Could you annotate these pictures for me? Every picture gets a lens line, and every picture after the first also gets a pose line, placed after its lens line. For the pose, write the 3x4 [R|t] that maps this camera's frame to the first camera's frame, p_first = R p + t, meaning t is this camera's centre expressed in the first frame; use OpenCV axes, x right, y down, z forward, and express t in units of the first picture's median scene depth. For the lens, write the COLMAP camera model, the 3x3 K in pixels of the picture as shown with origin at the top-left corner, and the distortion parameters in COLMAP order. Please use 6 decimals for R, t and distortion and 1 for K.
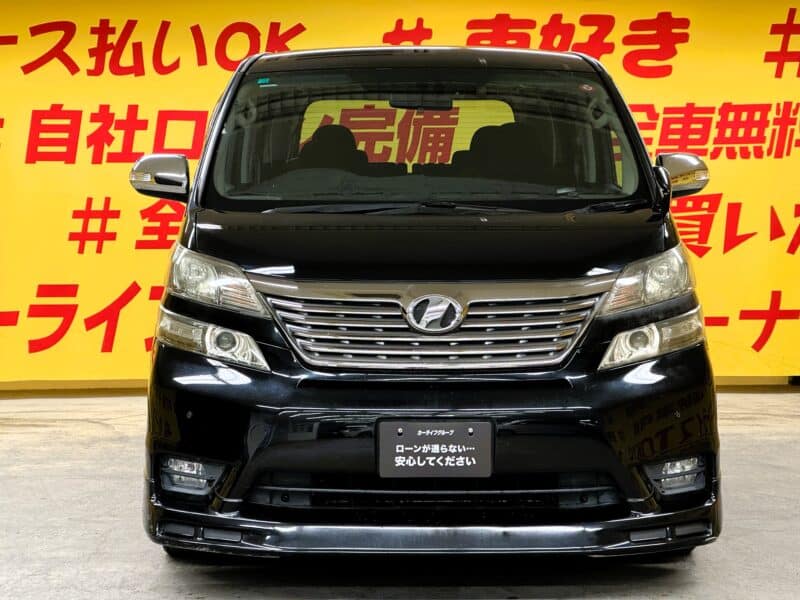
lens RADIAL K [[1761.1, 0, 401.9], [0, 1761.1, 286.6], [0, 0, 1]] dist [0.134819, 0.384898]
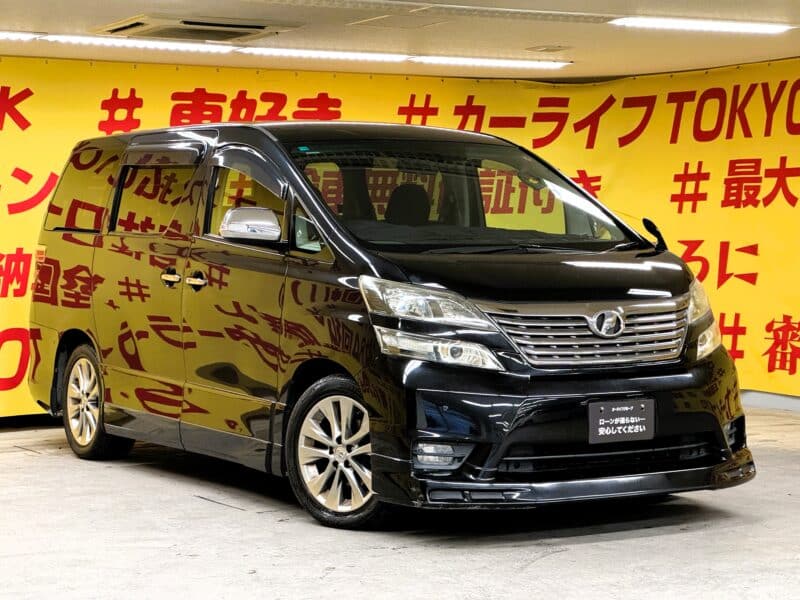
lens RADIAL K [[1761.1, 0, 401.9], [0, 1761.1, 286.6], [0, 0, 1]] dist [0.134819, 0.384898]
pose [[0.864484, -0.019172, 0.502295, -0.807888], [0.035890, 0.999076, -0.023635, 0.013340], [-0.501378, 0.038459, 0.864373, -0.110628]]
